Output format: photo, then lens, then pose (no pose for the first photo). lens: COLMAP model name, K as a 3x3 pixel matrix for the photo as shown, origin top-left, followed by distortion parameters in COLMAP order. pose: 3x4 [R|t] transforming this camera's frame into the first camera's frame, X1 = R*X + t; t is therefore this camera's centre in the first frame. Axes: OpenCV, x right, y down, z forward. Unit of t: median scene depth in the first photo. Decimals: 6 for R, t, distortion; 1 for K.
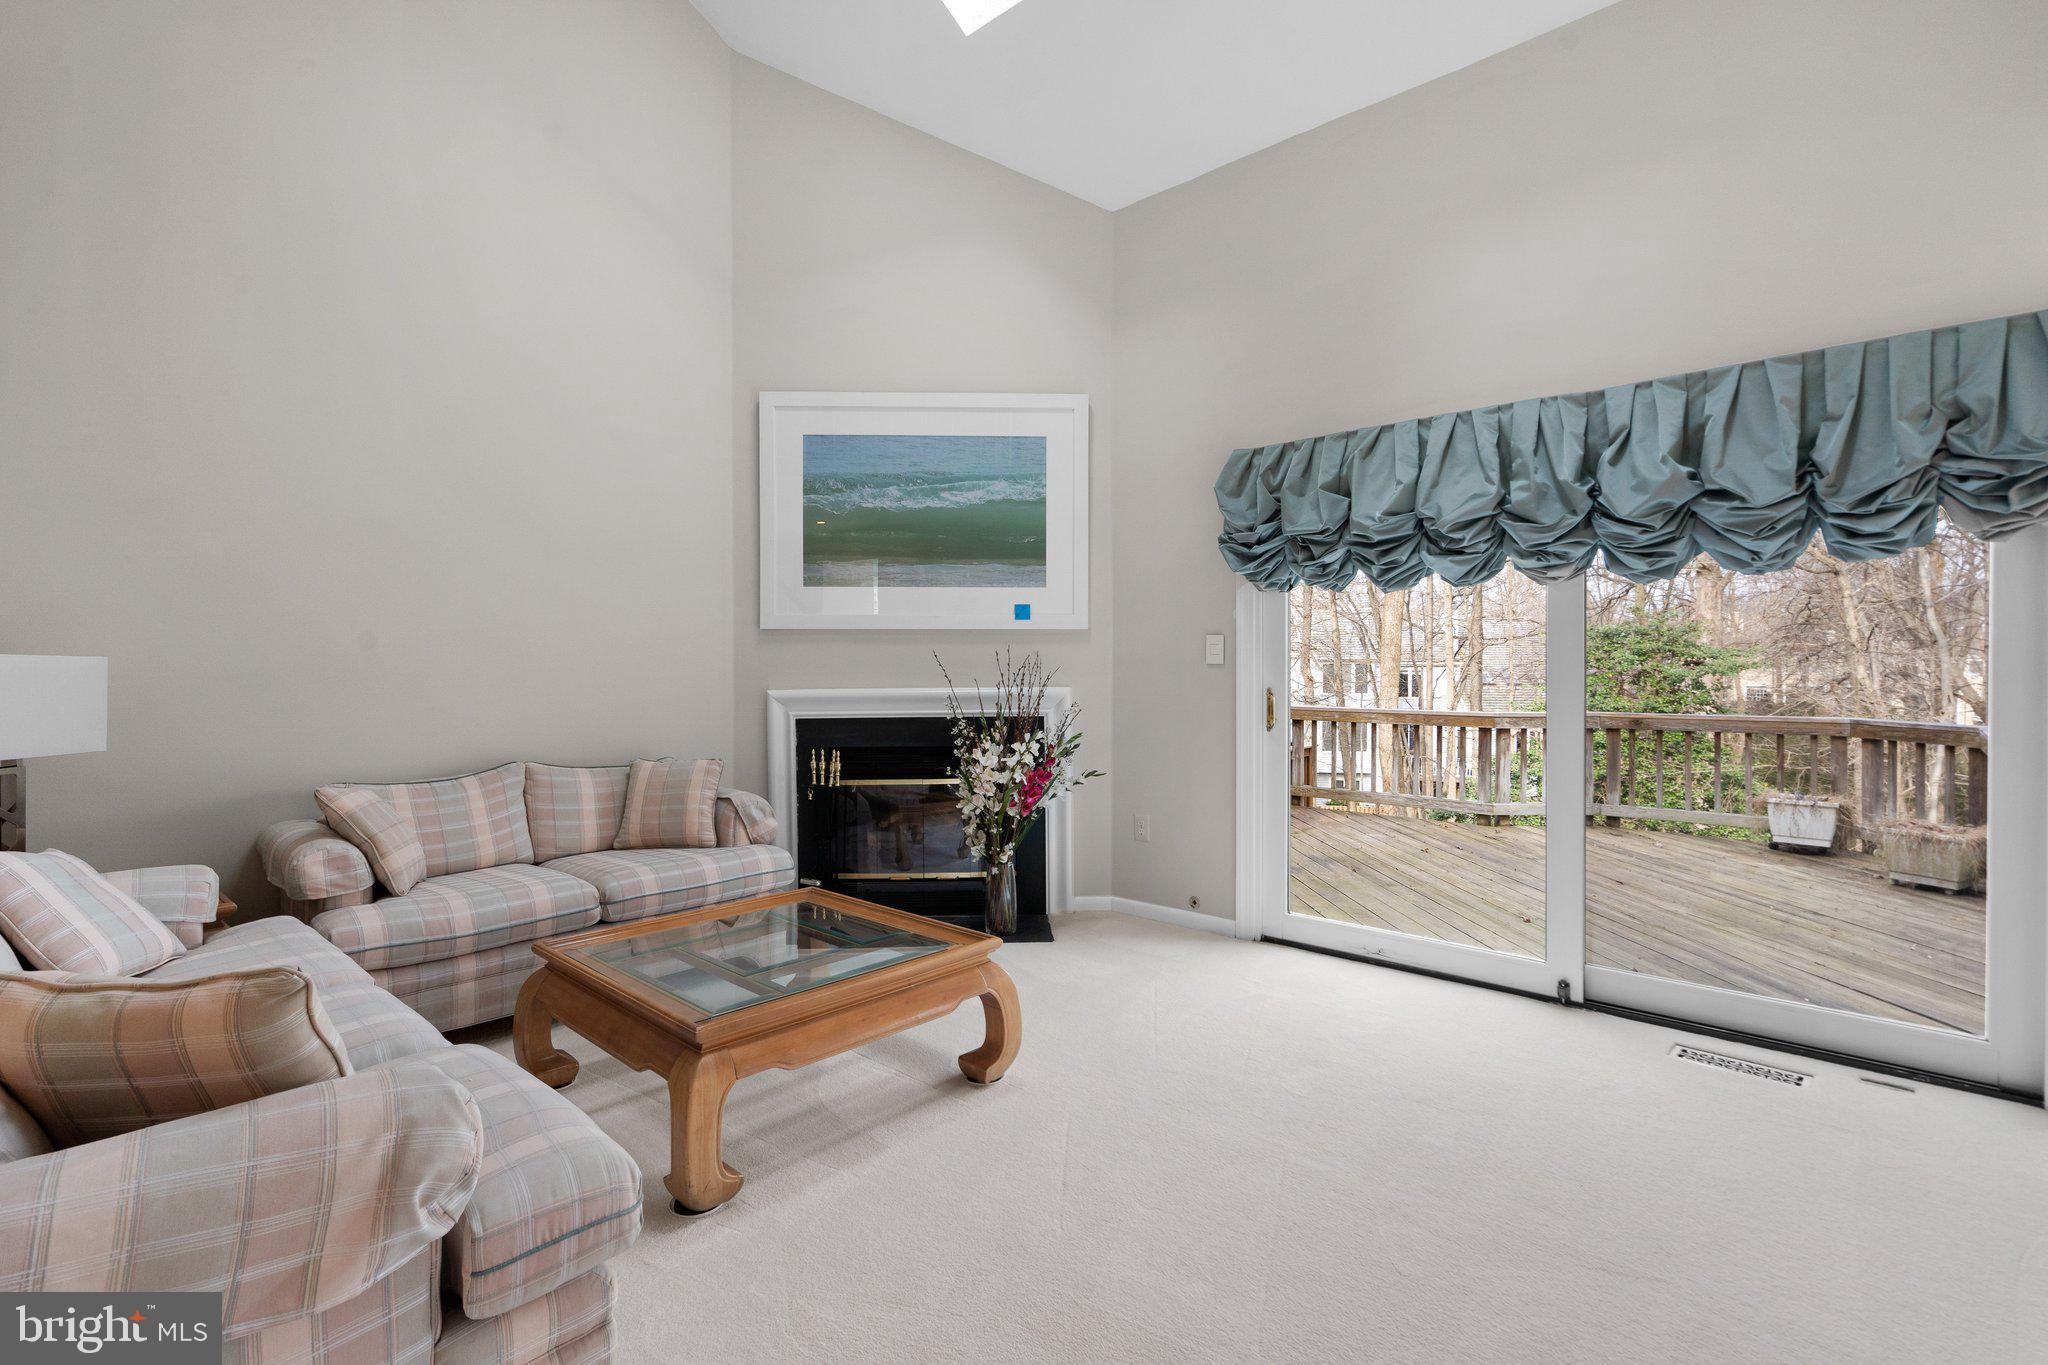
lens RADIAL K [[945.2, 0, 1015.2], [0, 945.2, 677.8], [0, 0, 1]] dist [-0.002733, 0.000314]
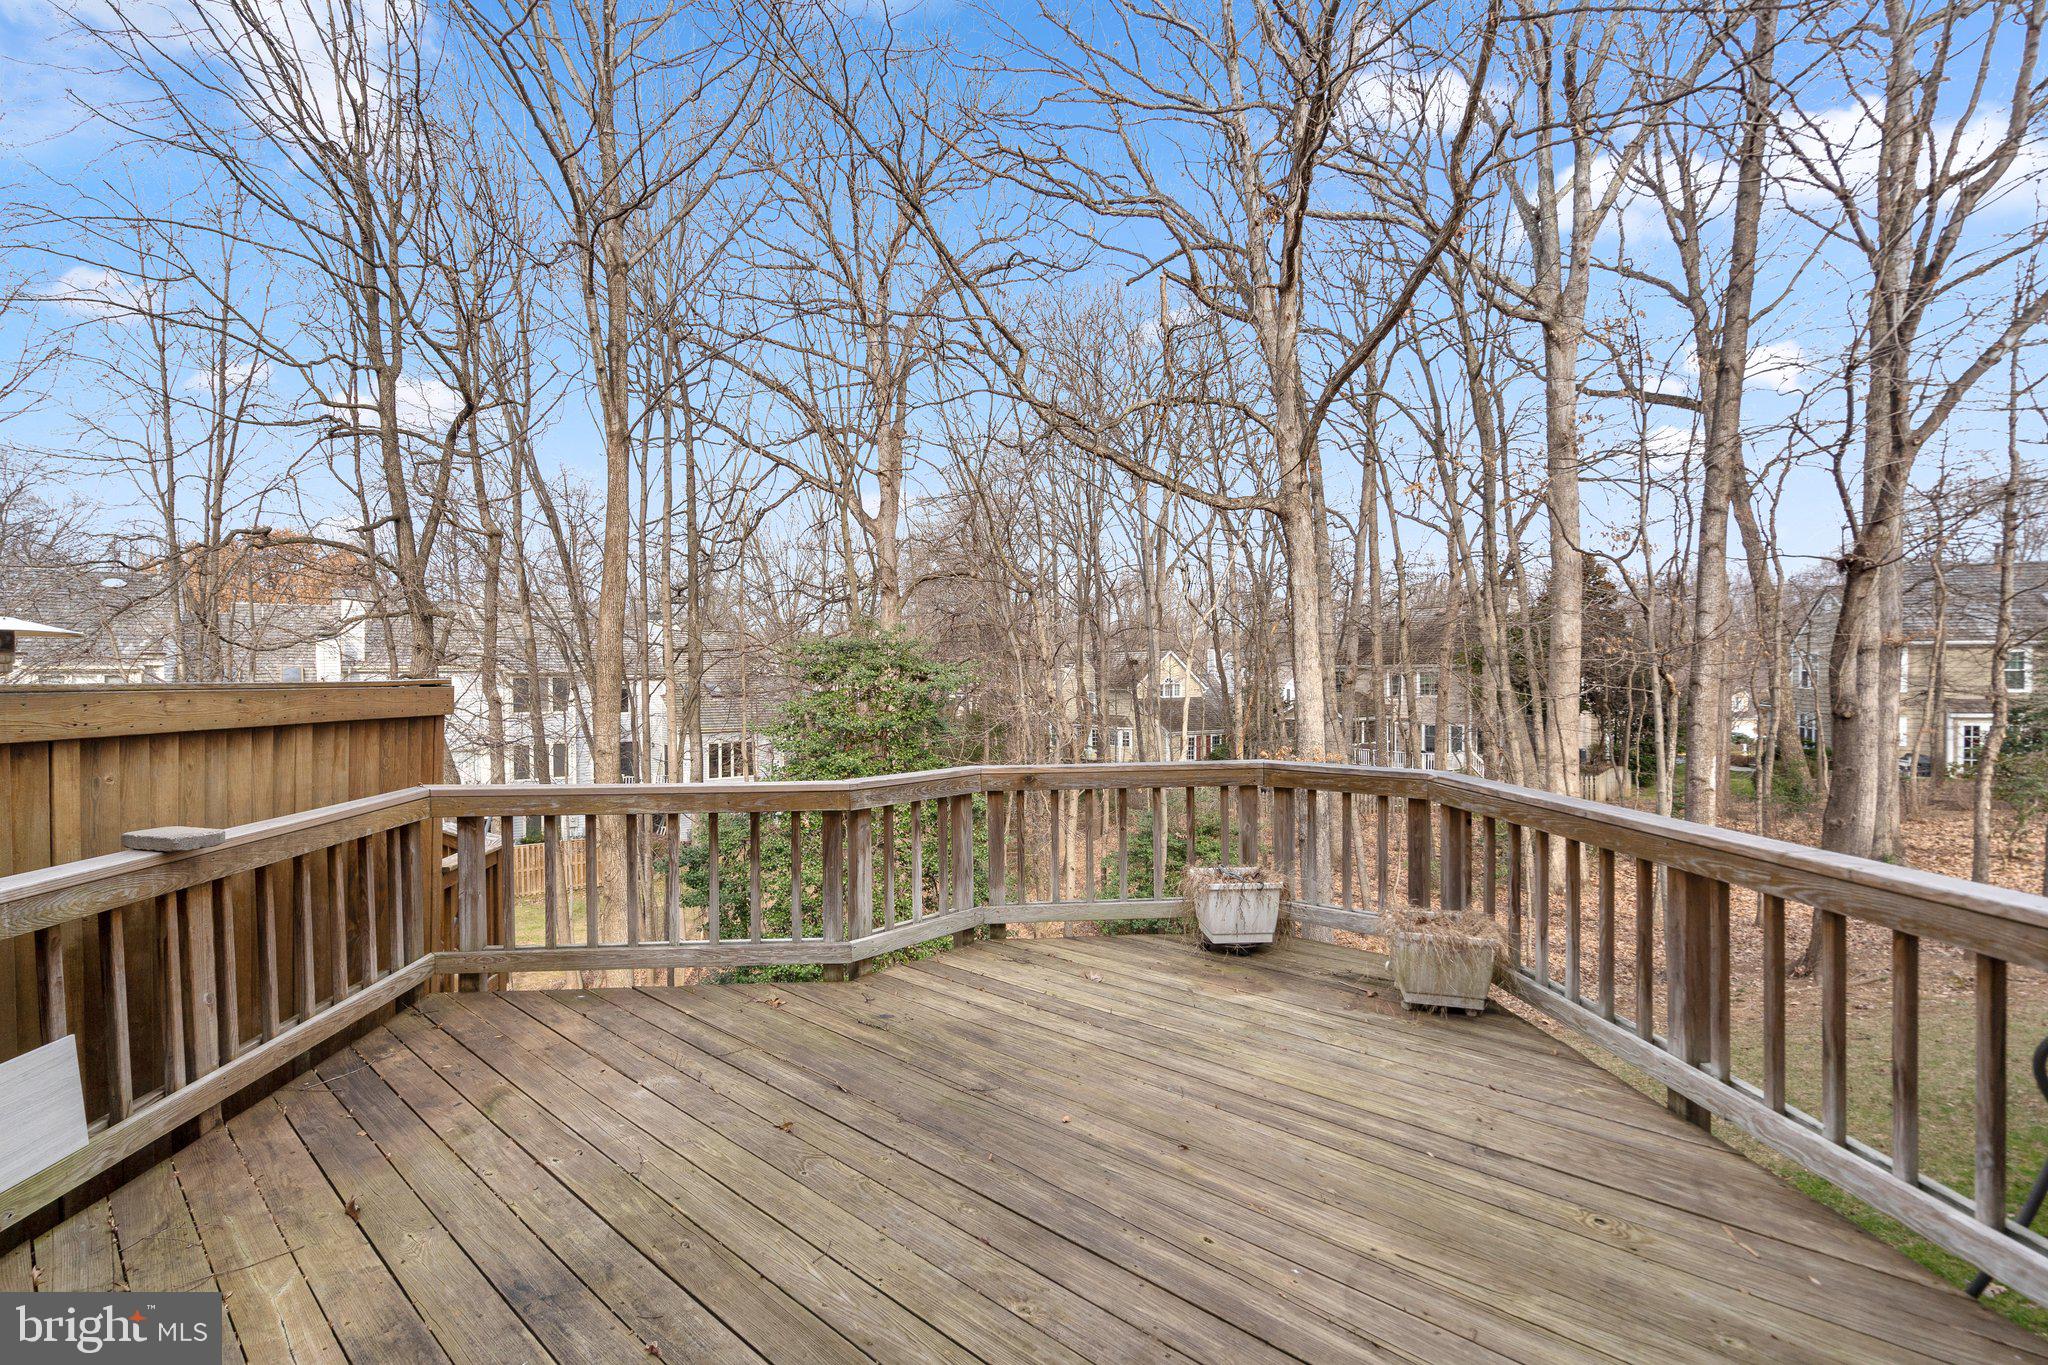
lens RADIAL K [[945.2, 0, 1015.2], [0, 945.2, 677.8], [0, 0, 1]] dist [-0.002733, 0.000314]
pose [[0.692768, -0.011343, 0.721071, 0.164402], [0.019682, 0.999801, -0.003182, -0.023177], [-0.720892, 0.016396, 0.692854, 0.528853]]
